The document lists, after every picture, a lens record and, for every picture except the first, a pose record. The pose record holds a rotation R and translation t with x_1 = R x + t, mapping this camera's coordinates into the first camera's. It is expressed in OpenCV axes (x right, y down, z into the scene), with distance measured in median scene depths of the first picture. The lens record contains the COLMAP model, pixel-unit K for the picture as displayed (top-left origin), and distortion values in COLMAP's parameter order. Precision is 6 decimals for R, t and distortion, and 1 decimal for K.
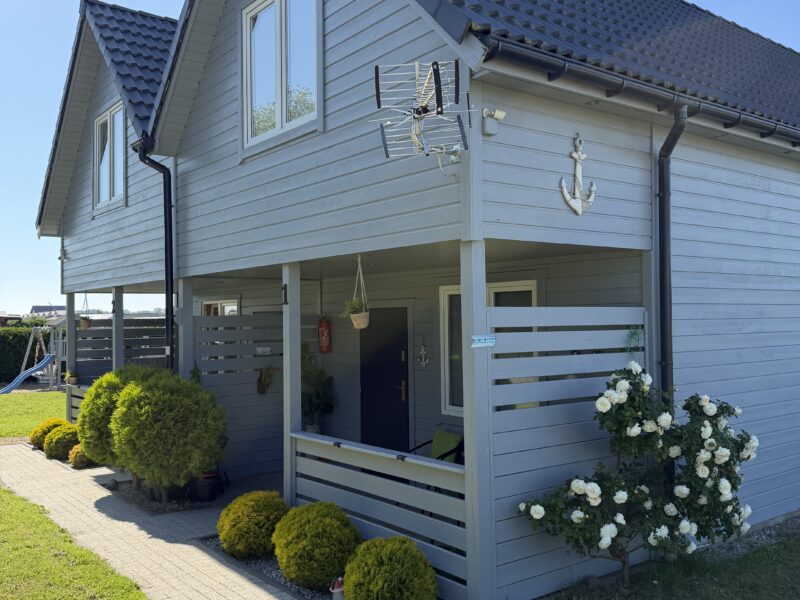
lens RADIAL K [[750.5, 0, 400.0], [0, 750.5, 300.0], [0, 0, 1]] dist [0.048788, -0.011094]
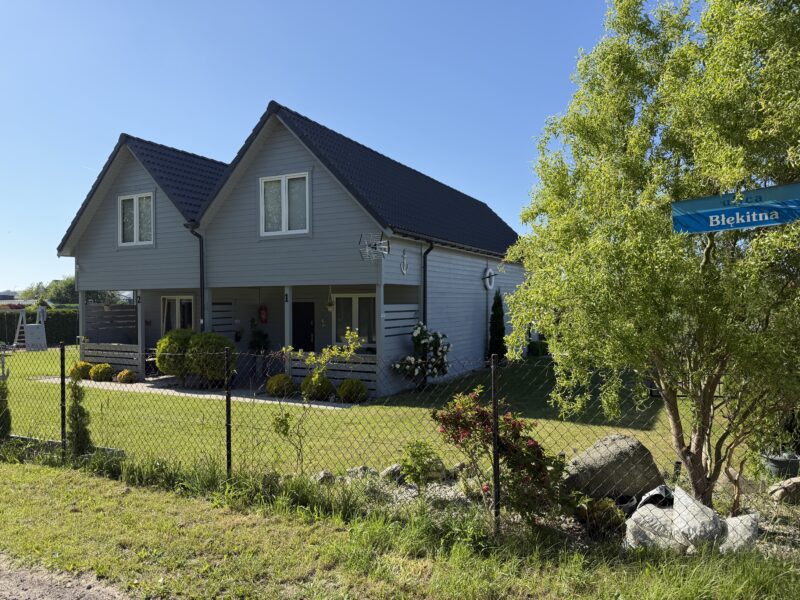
lens RADIAL K [[566.4, 0, 401.5], [0, 566.4, 306.6], [0, 0, 1]] dist [0.075039, -0.106346]
pose [[0.904335, 0.002373, 0.426816, -0.717267], [-0.015933, 0.999475, 0.028202, -0.044306], [-0.426525, -0.032304, 0.903899, -1.038157]]
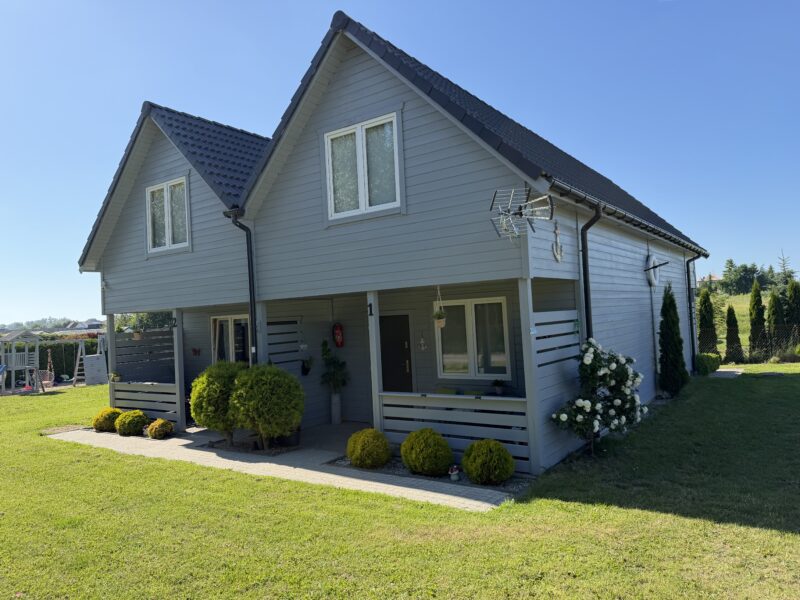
lens RADIAL K [[557.7, 0, 393.1], [0, 557.7, 295.3], [0, 0, 1]] dist [0.070551, 0.000196]
pose [[0.956364, -0.027608, 0.290870, -0.535235], [0.033678, 0.999307, -0.015882, -0.020554], [-0.290229, 0.024985, 0.956631, -0.219911]]
